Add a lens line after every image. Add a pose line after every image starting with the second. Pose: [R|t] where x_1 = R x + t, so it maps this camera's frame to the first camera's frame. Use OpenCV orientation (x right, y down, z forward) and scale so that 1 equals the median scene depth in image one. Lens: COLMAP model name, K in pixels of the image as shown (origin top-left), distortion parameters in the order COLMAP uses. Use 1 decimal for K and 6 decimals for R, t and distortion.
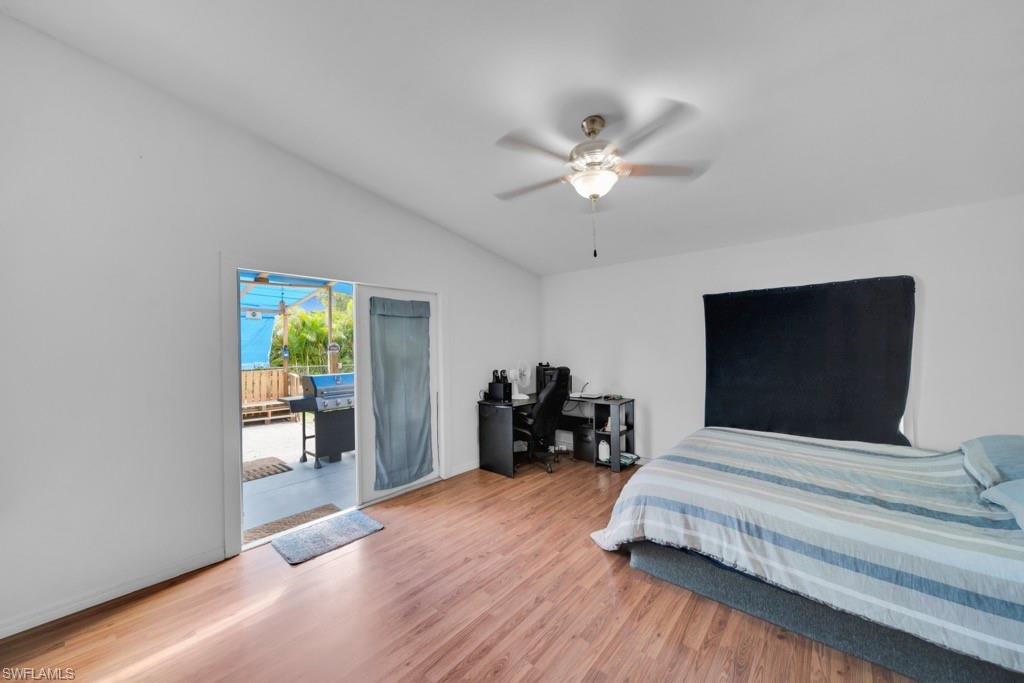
lens RADIAL K [[362.4, 0, 512.9], [0, 362.4, 332.9], [0, 0, 1]] dist [0.000401, -0.000003]
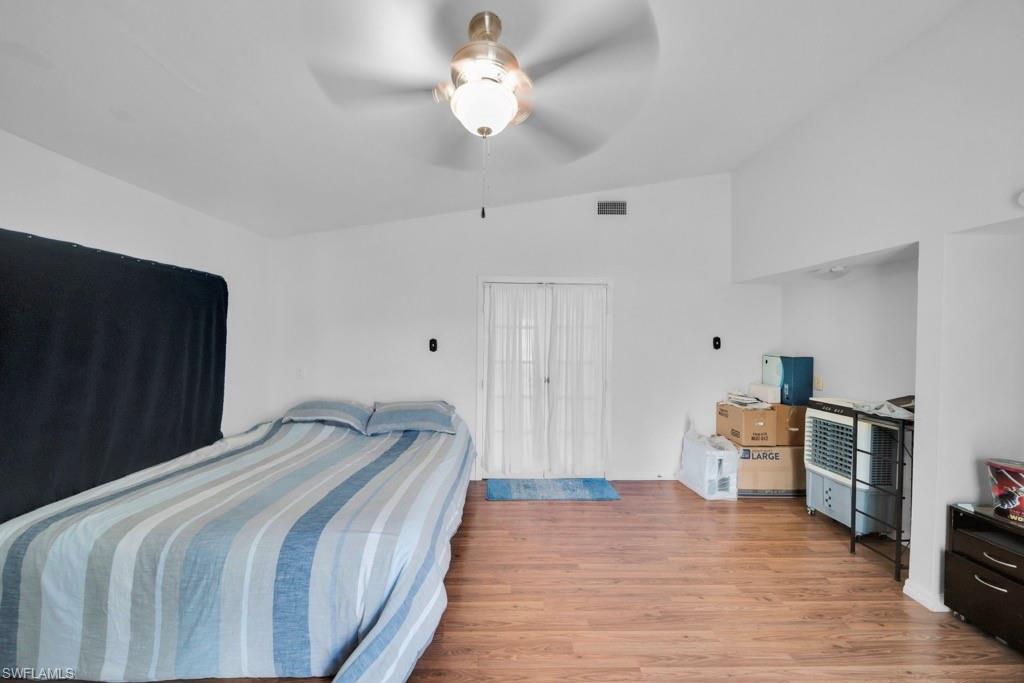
lens RADIAL K [[362.4, 0, 512.9], [0, 362.4, 332.9], [0, 0, 1]] dist [0.000401, -0.000003]
pose [[-0.668149, 0.024660, 0.743618, -0.351647], [-0.023788, 0.998232, -0.054476, 0.057632], [-0.743647, -0.054087, -0.666381, 1.474379]]
